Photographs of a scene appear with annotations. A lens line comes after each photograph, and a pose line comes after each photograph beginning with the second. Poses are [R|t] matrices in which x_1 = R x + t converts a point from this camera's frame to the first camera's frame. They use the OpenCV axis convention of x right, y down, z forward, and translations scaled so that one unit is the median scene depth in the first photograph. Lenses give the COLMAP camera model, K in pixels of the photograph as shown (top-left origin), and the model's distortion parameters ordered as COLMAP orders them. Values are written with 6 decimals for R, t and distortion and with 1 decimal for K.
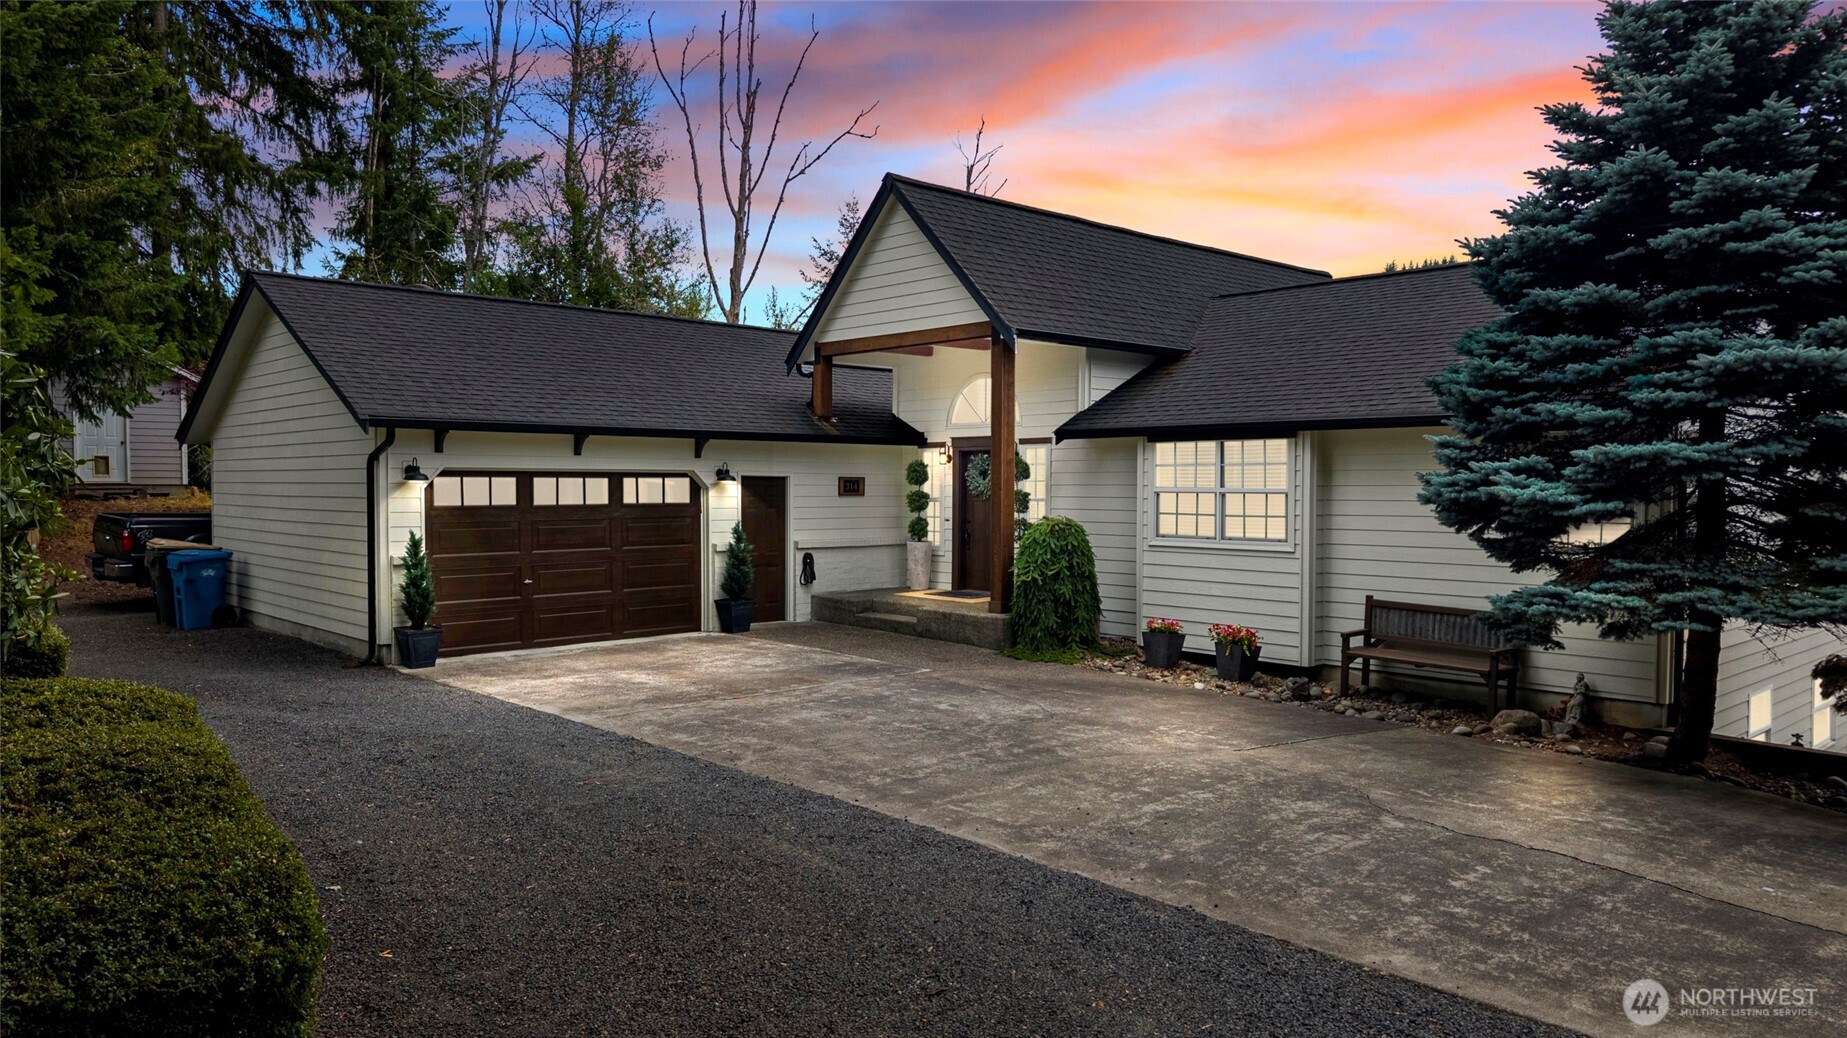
lens RADIAL K [[1251.4, 0, 923.5], [0, 1251.4, 519.0], [0, 0, 1]] dist [-0.004022, -0.001820]
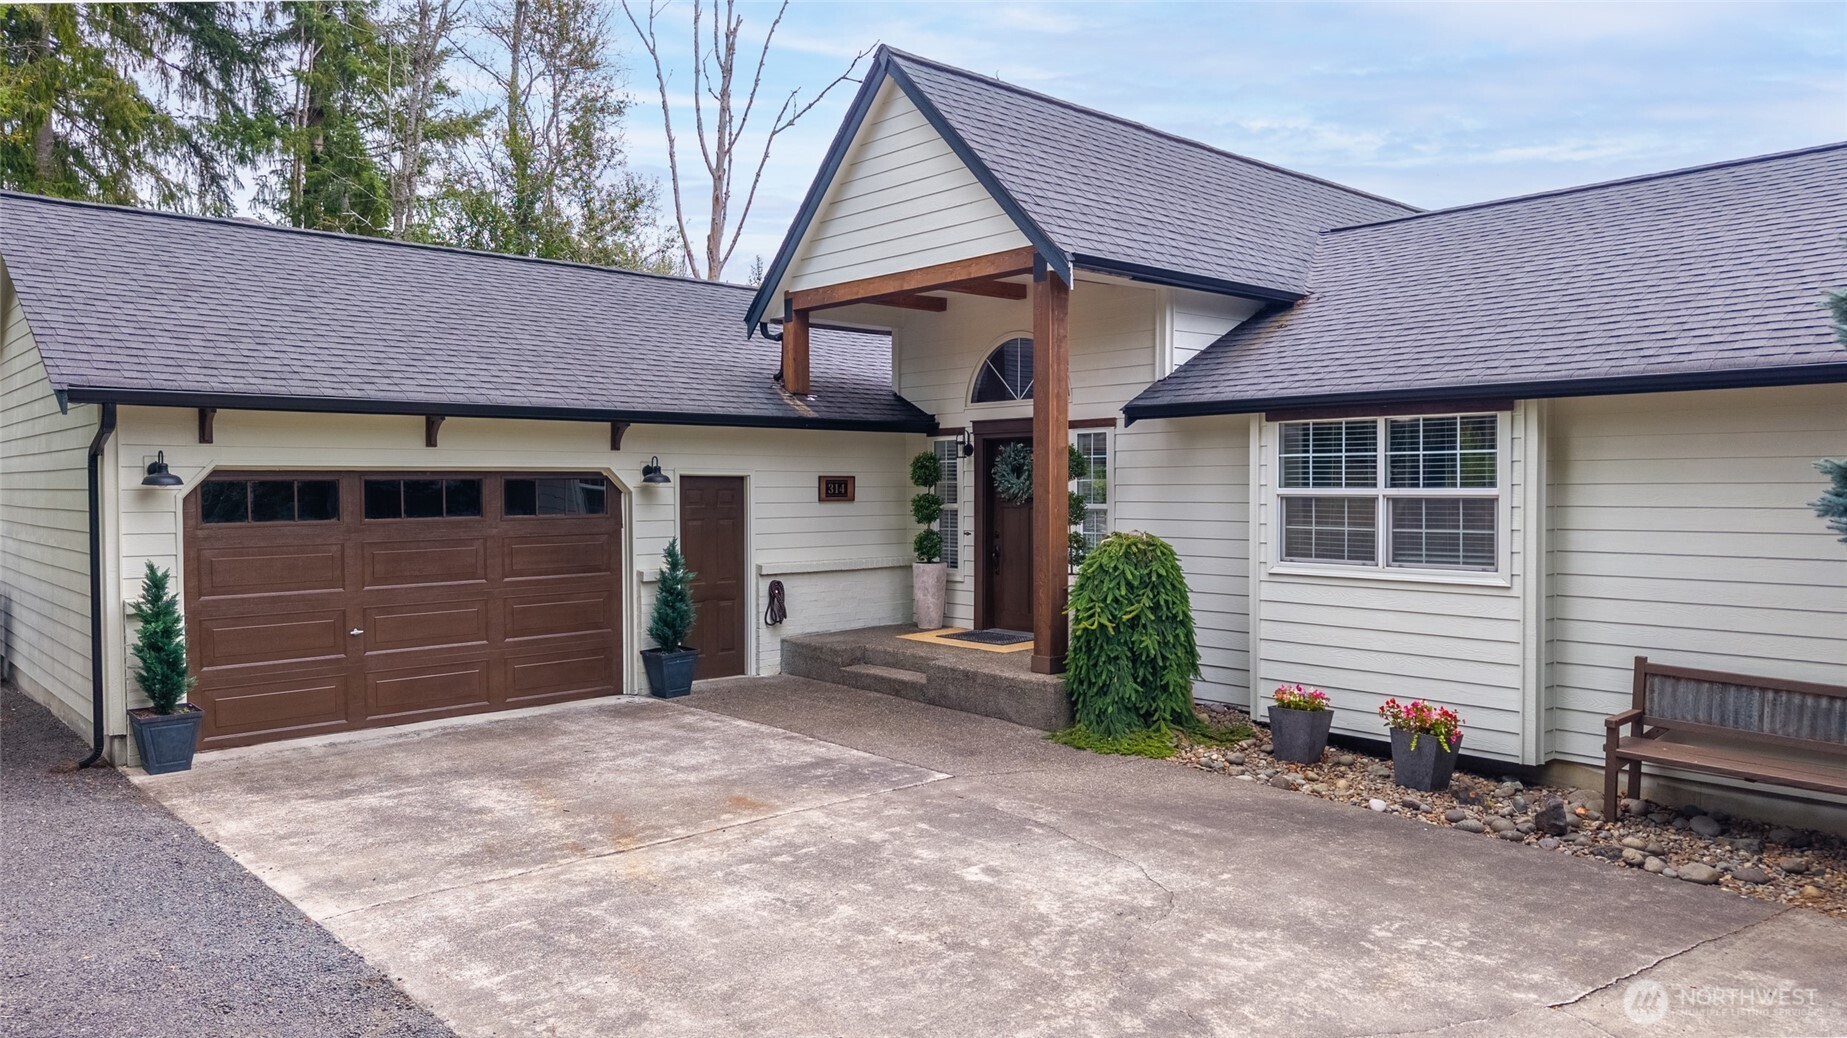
lens RADIAL K [[1251.4, 0, 923.5], [0, 1251.4, 519.0], [0, 0, 1]] dist [-0.004022, -0.001820]
pose [[0.999949, -0.006472, -0.007798, -0.001122], [0.006471, 0.999979, -0.000224, -0.008572], [0.007799, 0.000173, 0.999970, 0.292201]]
